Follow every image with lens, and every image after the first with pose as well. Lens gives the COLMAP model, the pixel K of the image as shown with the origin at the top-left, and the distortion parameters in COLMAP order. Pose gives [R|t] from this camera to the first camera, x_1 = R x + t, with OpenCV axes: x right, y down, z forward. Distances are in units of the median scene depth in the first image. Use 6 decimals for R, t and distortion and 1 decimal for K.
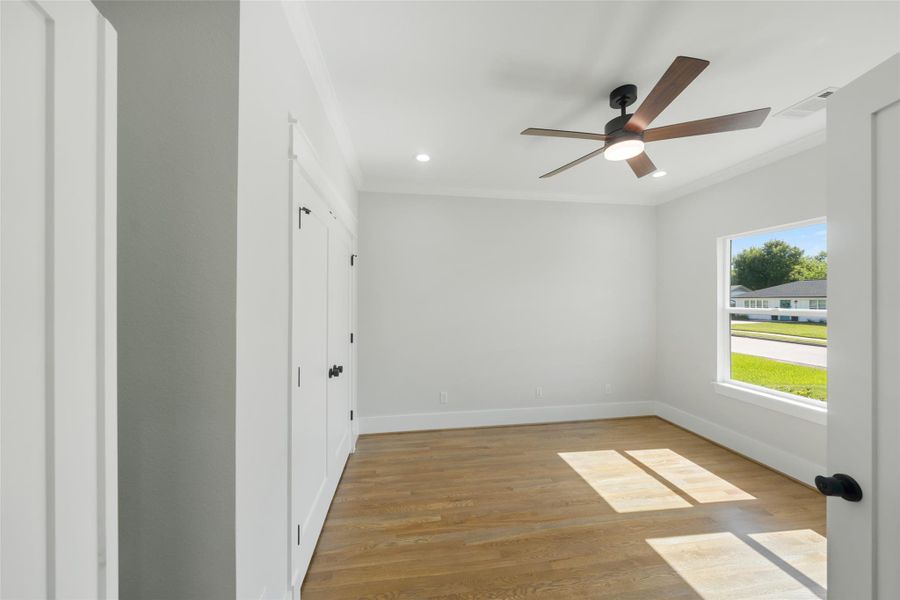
lens RADIAL K [[315.9, 0, 453.0], [0, 315.9, 305.2], [0, 0, 1]] dist [-0.001024, -0.000134]
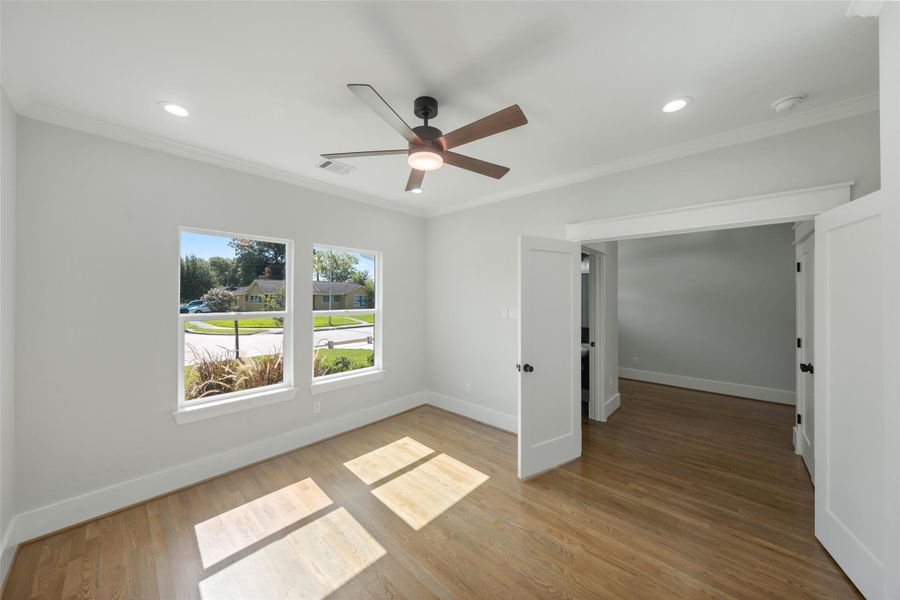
lens RADIAL K [[306.0, 0, 450.0], [0, 306.0, 300.0], [0, 0, 1]] dist [-0.001723, -0.000063]
pose [[-0.635245, 0.000668, 0.772310, -0.220562], [0.008321, 0.999947, 0.005980, -0.031110], [-0.772266, 0.010225, -0.635217, 1.356647]]
